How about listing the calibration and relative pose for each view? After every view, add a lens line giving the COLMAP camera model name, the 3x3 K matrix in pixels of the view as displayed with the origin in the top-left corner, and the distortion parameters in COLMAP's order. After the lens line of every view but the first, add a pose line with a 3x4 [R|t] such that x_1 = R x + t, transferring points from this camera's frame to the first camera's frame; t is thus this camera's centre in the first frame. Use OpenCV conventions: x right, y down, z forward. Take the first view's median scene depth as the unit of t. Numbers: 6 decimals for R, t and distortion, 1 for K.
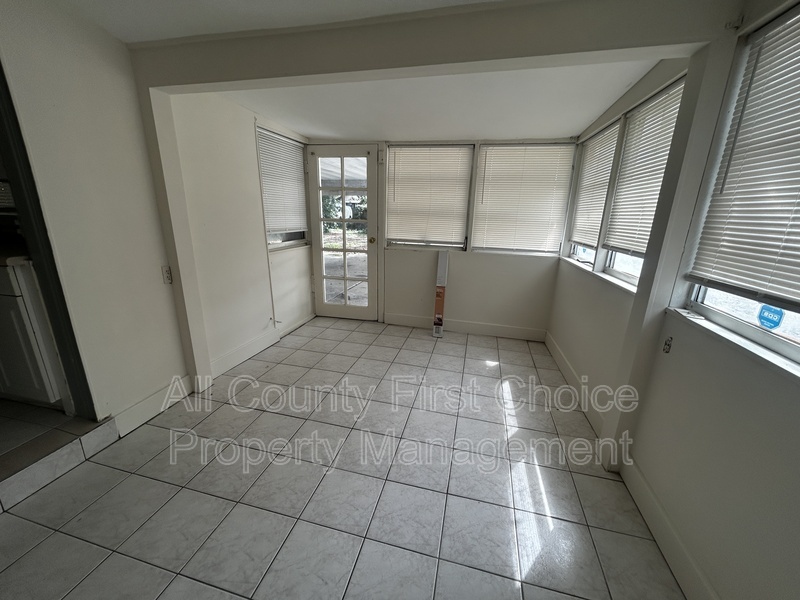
lens RADIAL K [[320.6, 0, 399.9], [0, 320.6, 298.0], [0, 0, 1]] dist [-0.000986, 0.000191]
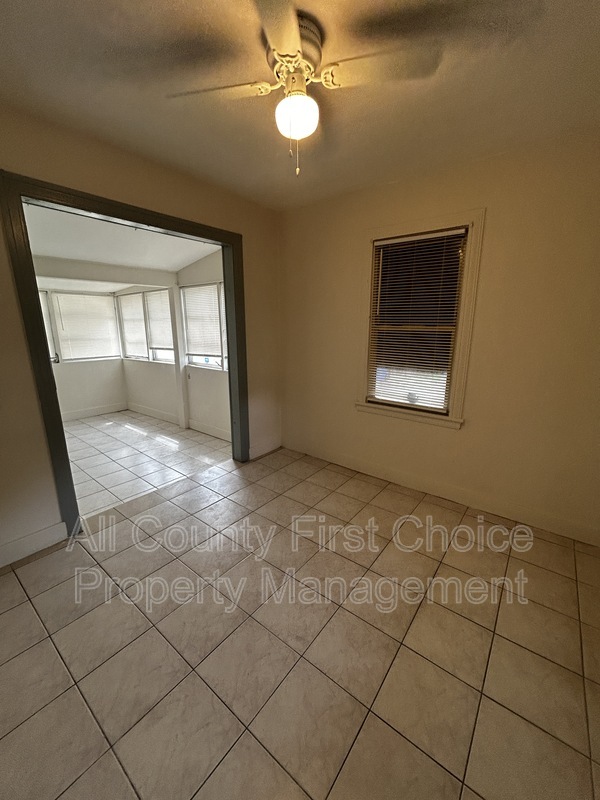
lens RADIAL K [[320.6, 0, 302.7], [0, 320.6, 398.9], [0, 0, 1]] dist [-0.000986, 0.000191]
pose [[0.405962, -0.236529, 0.882751, -0.843279], [0.254381, 0.956999, 0.139438, 0.111238], [-0.877773, 0.167949, 0.448673, -0.741892]]
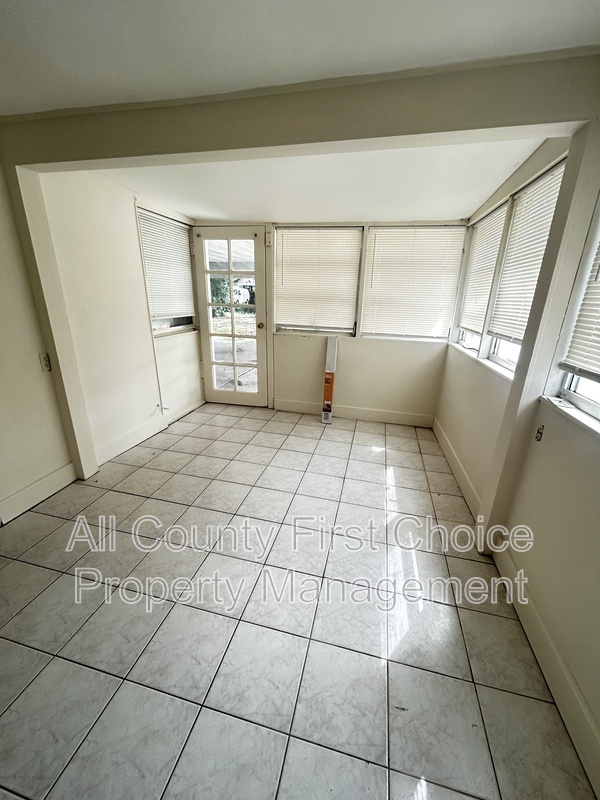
lens RADIAL K [[320.6, 0, 302.7], [0, 320.6, 398.9], [0, 0, 1]] dist [-0.000986, 0.000191]
pose [[0.999960, -0.001641, 0.008743, 0.044988], [0.001188, 0.998669, 0.051557, -0.007714], [-0.008816, -0.051544, 0.998632, 0.002805]]
